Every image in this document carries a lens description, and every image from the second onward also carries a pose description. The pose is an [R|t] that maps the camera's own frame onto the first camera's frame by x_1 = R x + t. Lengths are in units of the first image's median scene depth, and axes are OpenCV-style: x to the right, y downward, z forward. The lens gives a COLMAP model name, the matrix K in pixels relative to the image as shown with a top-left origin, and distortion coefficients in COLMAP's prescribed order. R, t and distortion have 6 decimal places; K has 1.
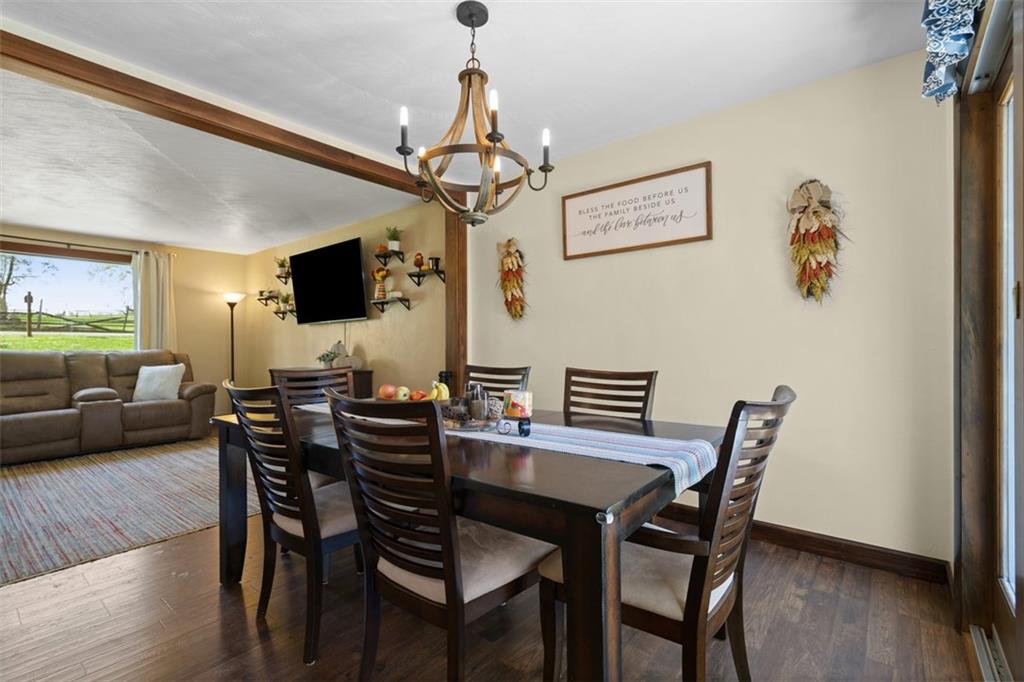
lens RADIAL K [[458.7, 0, 514.7], [0, 458.7, 348.4], [0, 0, 1]] dist [-0.002672, 0.000605]
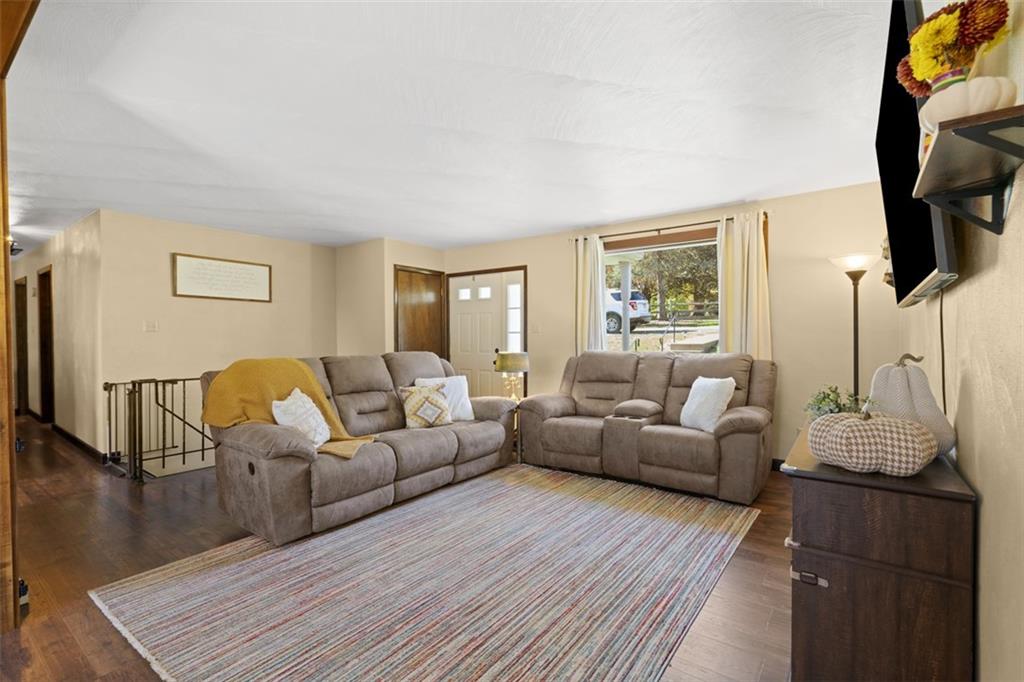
lens RADIAL K [[474.9, 0, 511.2], [0, 474.9, 344.0], [0, 0, 1]] dist [-0.002073, 0.001051]
pose [[0.032409, 0.024319, -0.999179, -0.079293], [-0.001452, 0.999704, 0.024285, -0.036226], [0.999474, 0.000664, 0.032434, 0.799834]]
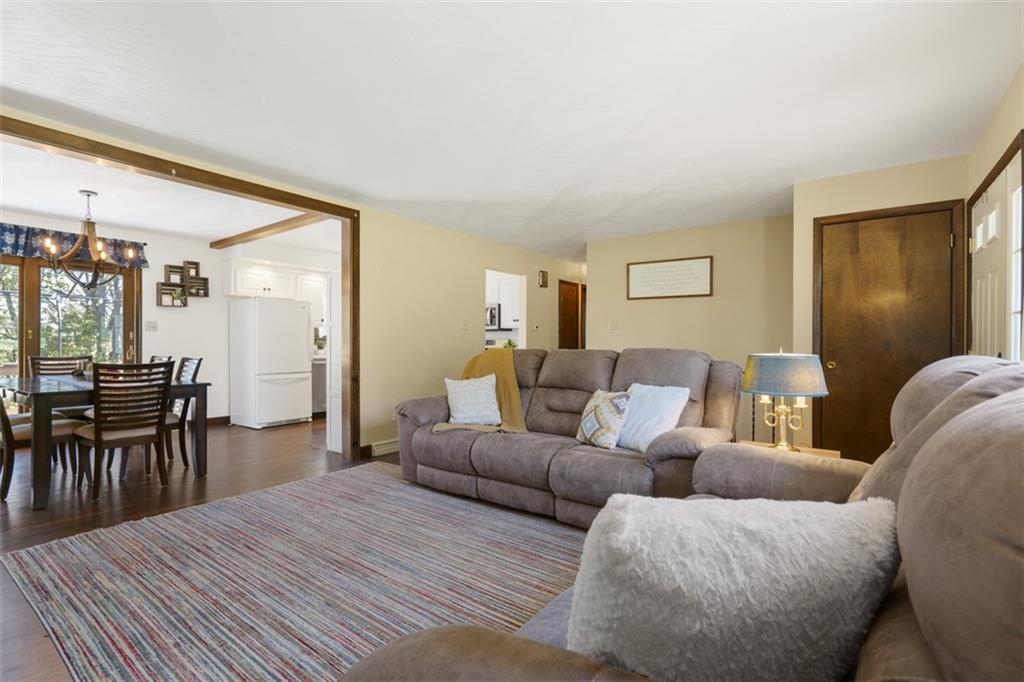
lens RADIAL K [[474.9, 0, 511.2], [0, 474.9, 344.0], [0, 0, 1]] dist [-0.002073, 0.001051]
pose [[-0.999653, 0.002314, -0.026225, -0.834292], [0.002109, 0.999967, 0.007808, -0.008027], [0.026242, 0.007750, -0.999626, 1.345059]]
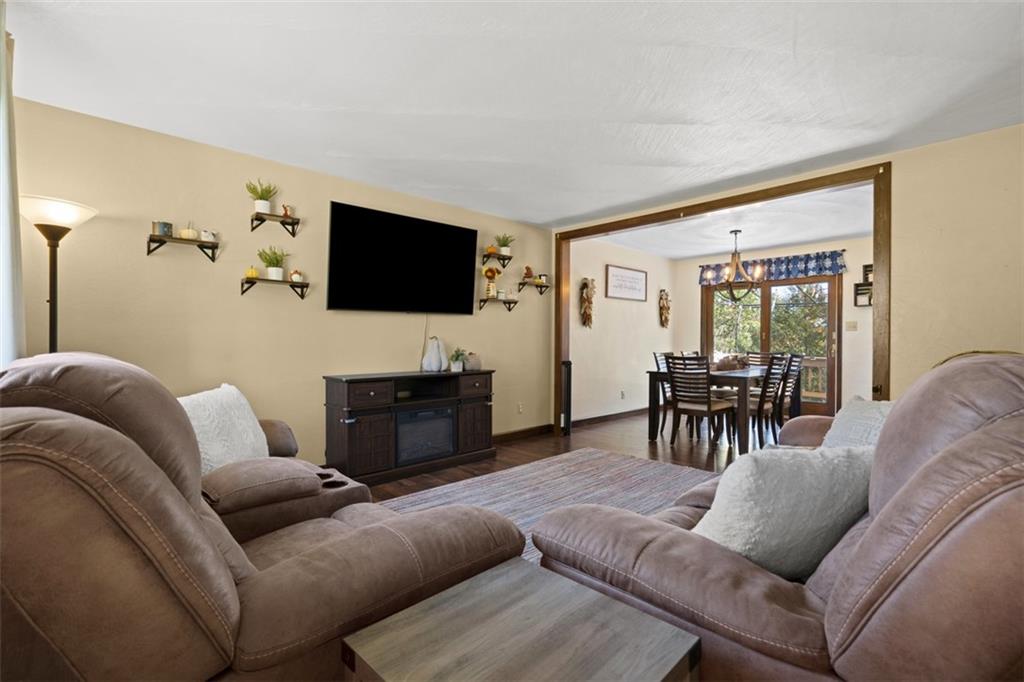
lens RADIAL K [[458.7, 0, 514.7], [0, 458.7, 348.4], [0, 0, 1]] dist [-0.002672, 0.000605]
pose [[0.137016, -0.010711, 0.990511, -1.324557], [0.005289, 0.999935, 0.010082, -0.002879], [-0.990555, 0.003857, 0.137063, 0.814437]]
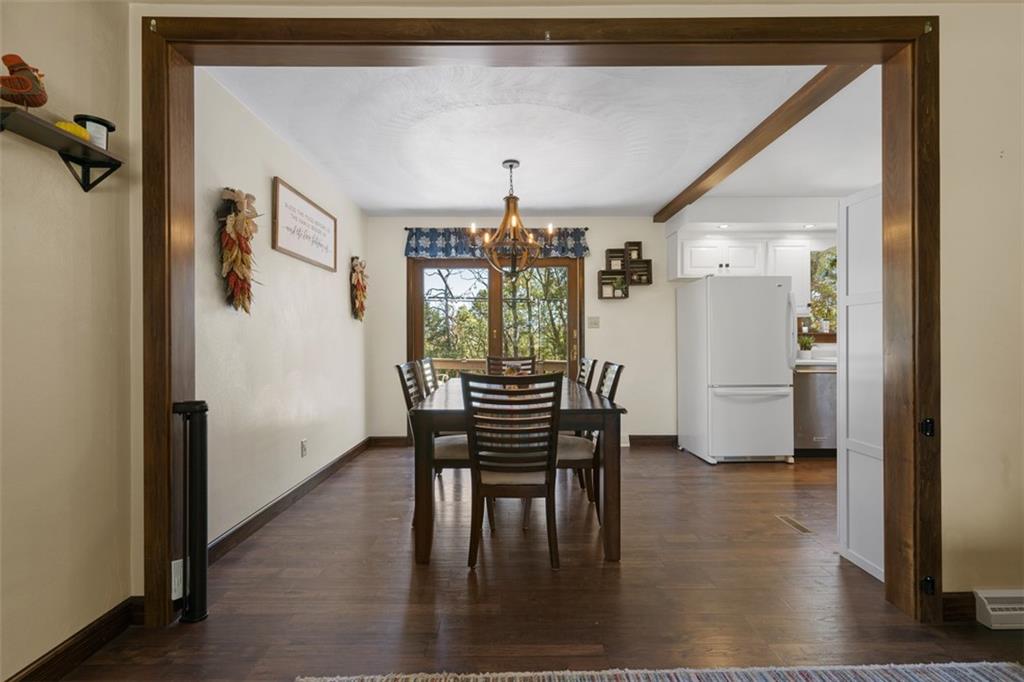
lens RADIAL K [[462.1, 0, 505.7], [0, 462.1, 344.8], [0, 0, 1]] dist [0.000145, 0.000562]
pose [[-0.621838, 0.002208, 0.783143, -0.621157], [0.014579, 0.999855, 0.008758, -0.008101], [-0.783010, 0.016863, -0.621780, 0.879489]]
